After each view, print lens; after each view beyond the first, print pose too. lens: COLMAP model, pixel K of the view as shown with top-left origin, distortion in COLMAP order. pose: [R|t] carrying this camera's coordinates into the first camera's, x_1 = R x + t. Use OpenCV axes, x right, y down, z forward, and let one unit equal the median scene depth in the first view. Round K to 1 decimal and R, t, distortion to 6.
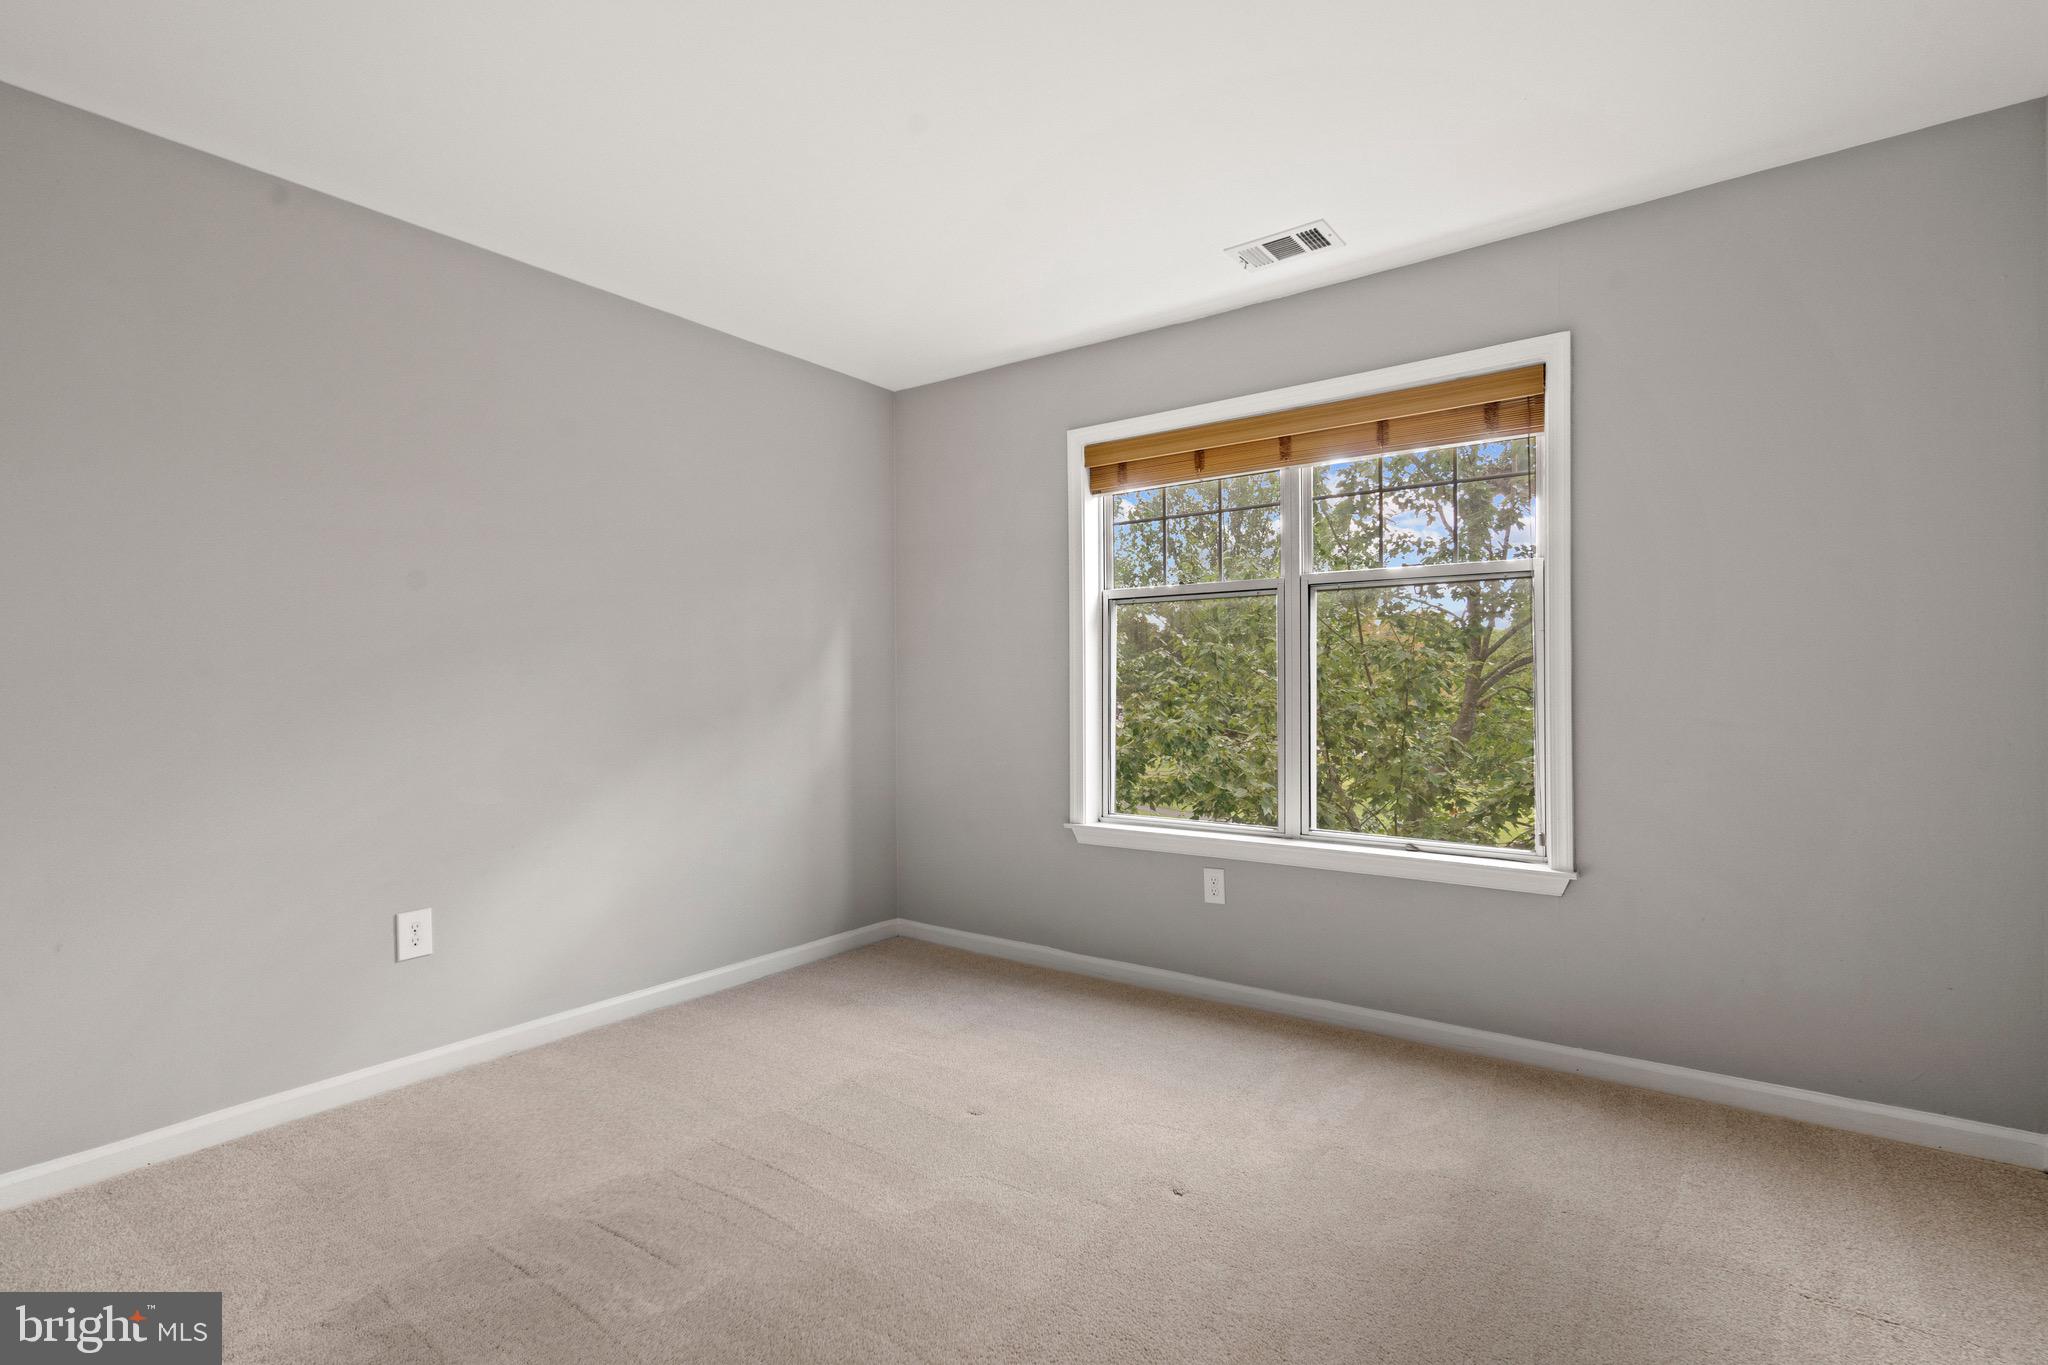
lens RADIAL K [[953.8, 0, 1024.0], [0, 953.8, 706.7], [0, 0, 1]] dist [-0.002815, 0.000552]
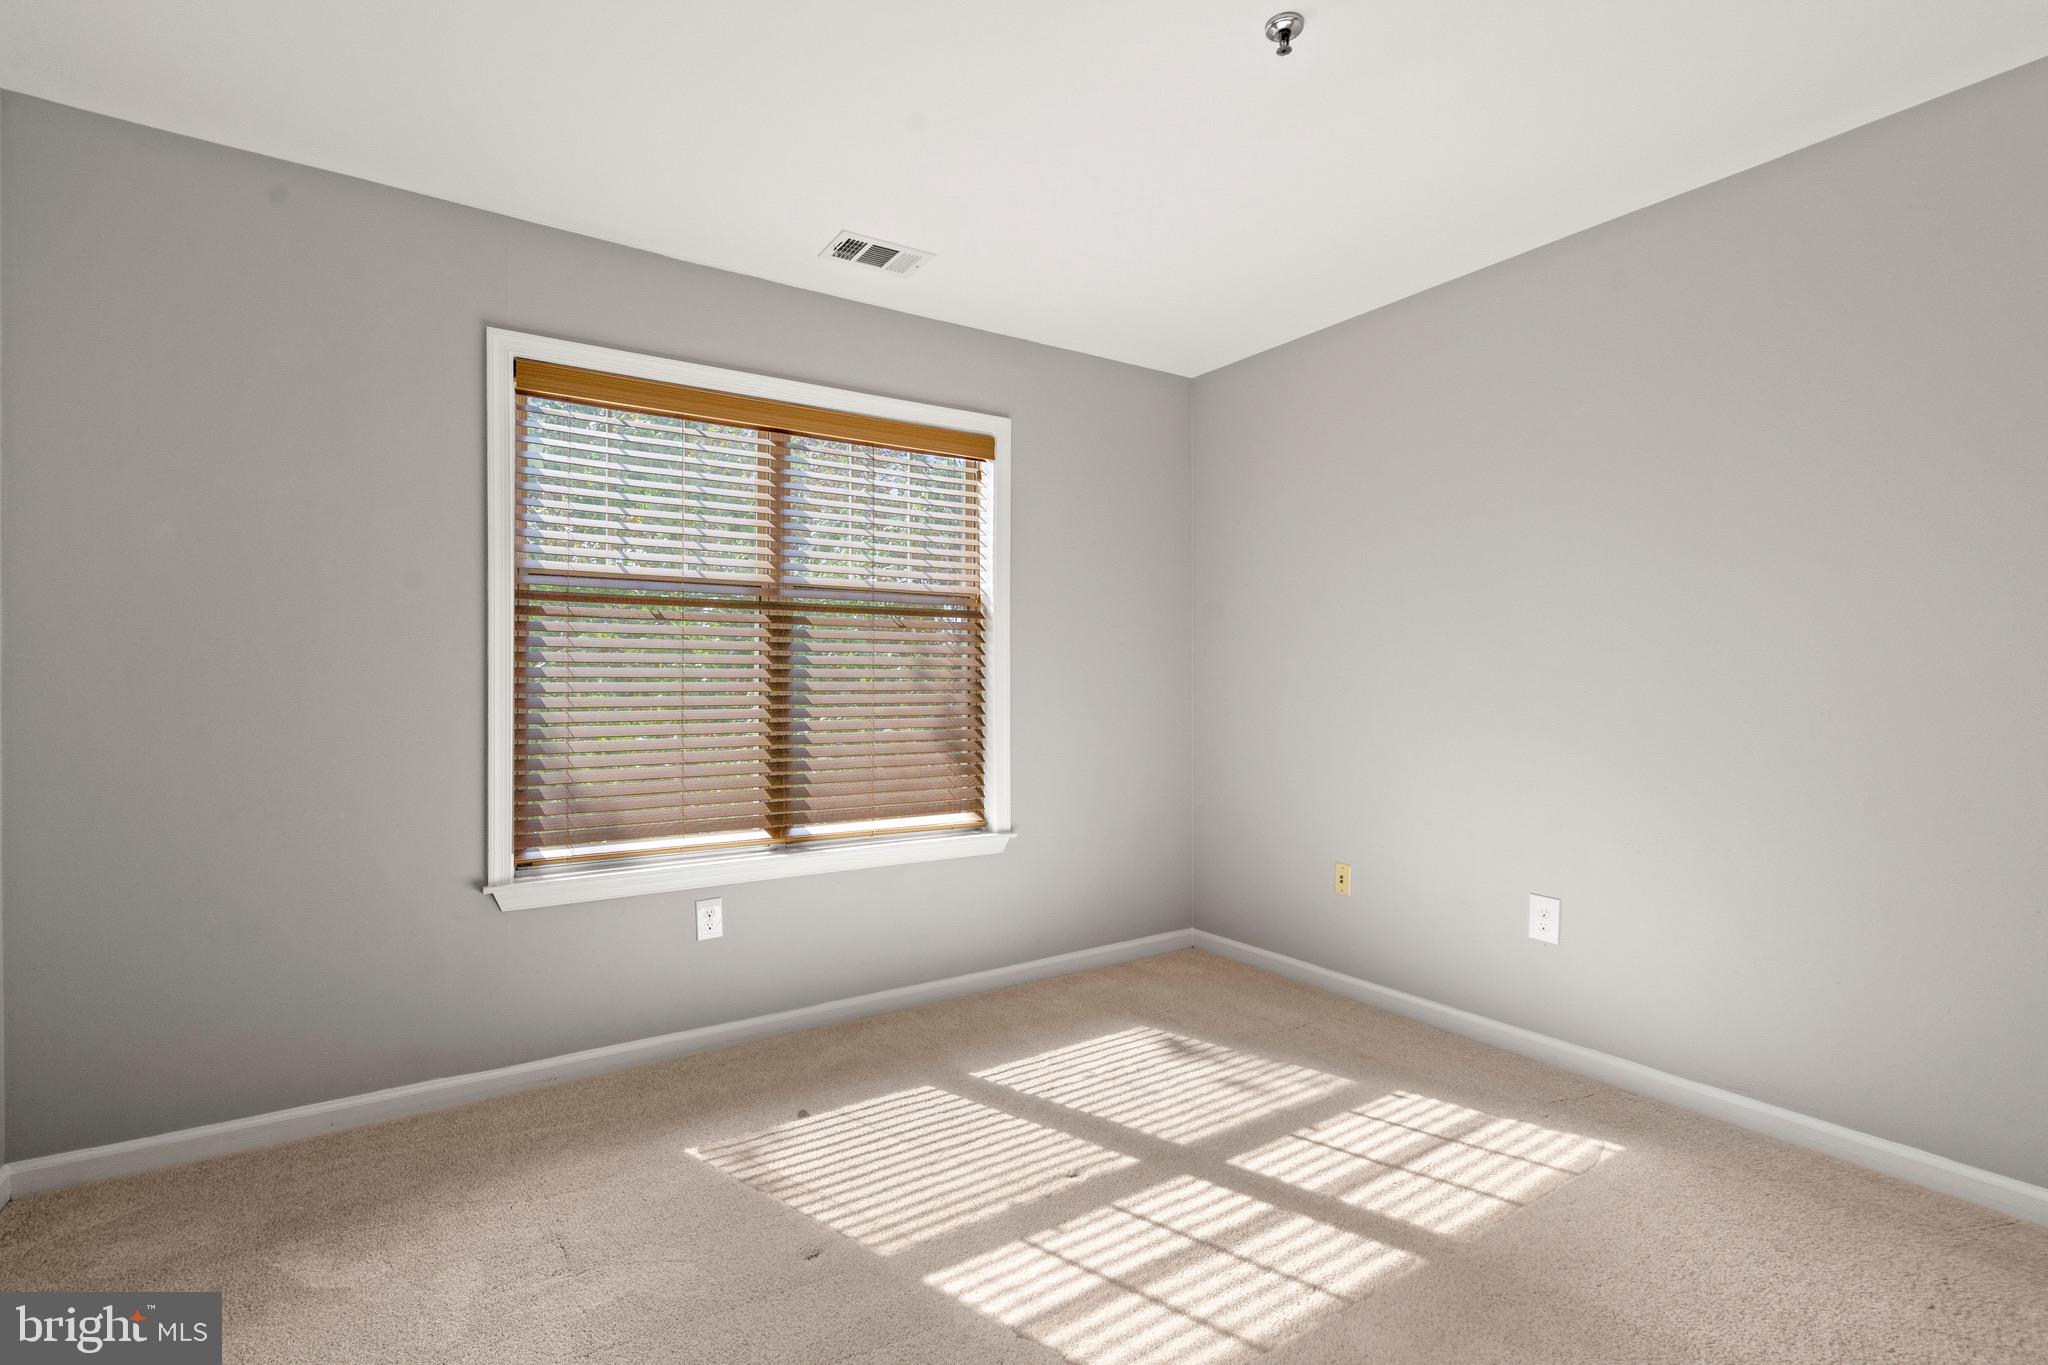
lens RADIAL K [[958.5, 0, 1024.2], [0, 958.5, 687.9], [0, 0, 1]] dist [-0.003820, -0.000287]
pose [[0.333924, 0.000992, 0.942599, -0.646617], [0.022436, 0.999708, -0.009000, -0.011263], [-0.942333, 0.024154, 0.333804, 0.530243]]
